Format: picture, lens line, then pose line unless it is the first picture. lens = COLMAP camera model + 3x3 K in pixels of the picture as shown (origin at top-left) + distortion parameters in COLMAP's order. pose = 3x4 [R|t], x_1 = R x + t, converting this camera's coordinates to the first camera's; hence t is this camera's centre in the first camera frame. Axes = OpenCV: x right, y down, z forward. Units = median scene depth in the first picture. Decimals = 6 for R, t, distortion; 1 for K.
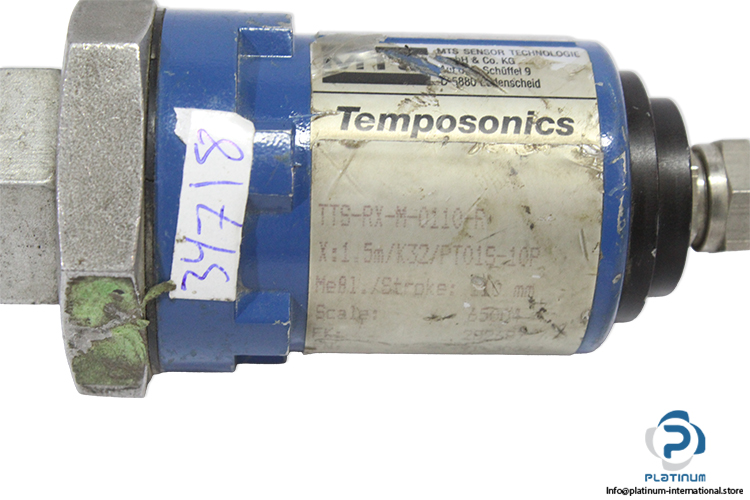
lens RADIAL K [[1676.7, 0, 375.2], [0, 1676.7, 247.9], [0, 0, 1]] dist [0.050985, 0.000000]
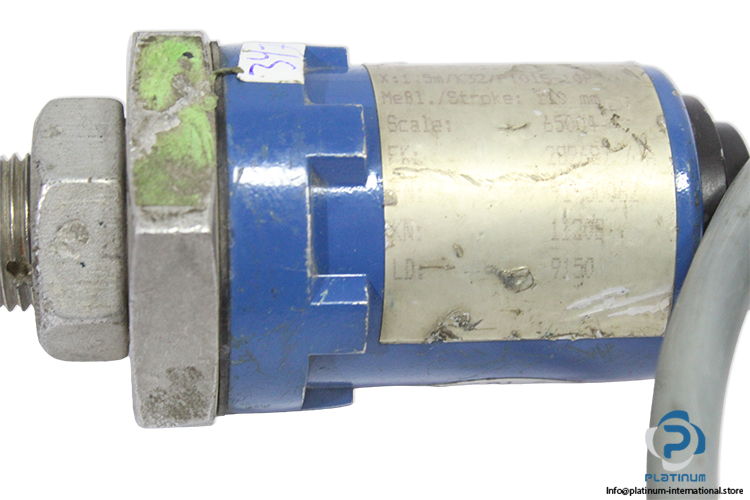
lens RADIAL K [[1676.7, 0, 375.0], [0, 1676.7, 249.6], [0, 0, 1]] dist [0.050985, 0.000000]
pose [[0.987257, -0.089512, 0.131575, -0.179317], [0.144005, 0.150639, -0.978044, 1.011795], [0.067727, 0.984528, 0.161609, 0.929824]]
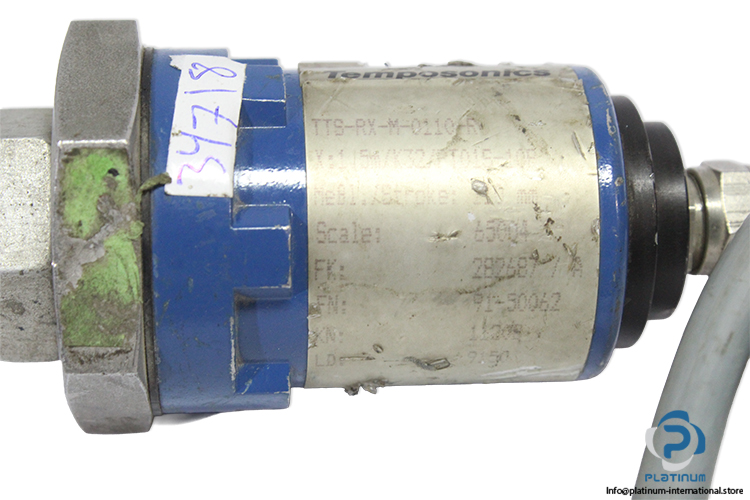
lens RADIAL K [[1676.7, 0, 372.5], [0, 1676.7, 252.6], [0, 0, 1]] dist [0.050985, 0.000000]
pose [[0.995903, -0.079289, 0.043476, -0.046949], [0.087339, 0.718860, -0.689646, 0.725827], [0.023429, 0.690618, 0.722840, 0.317122]]
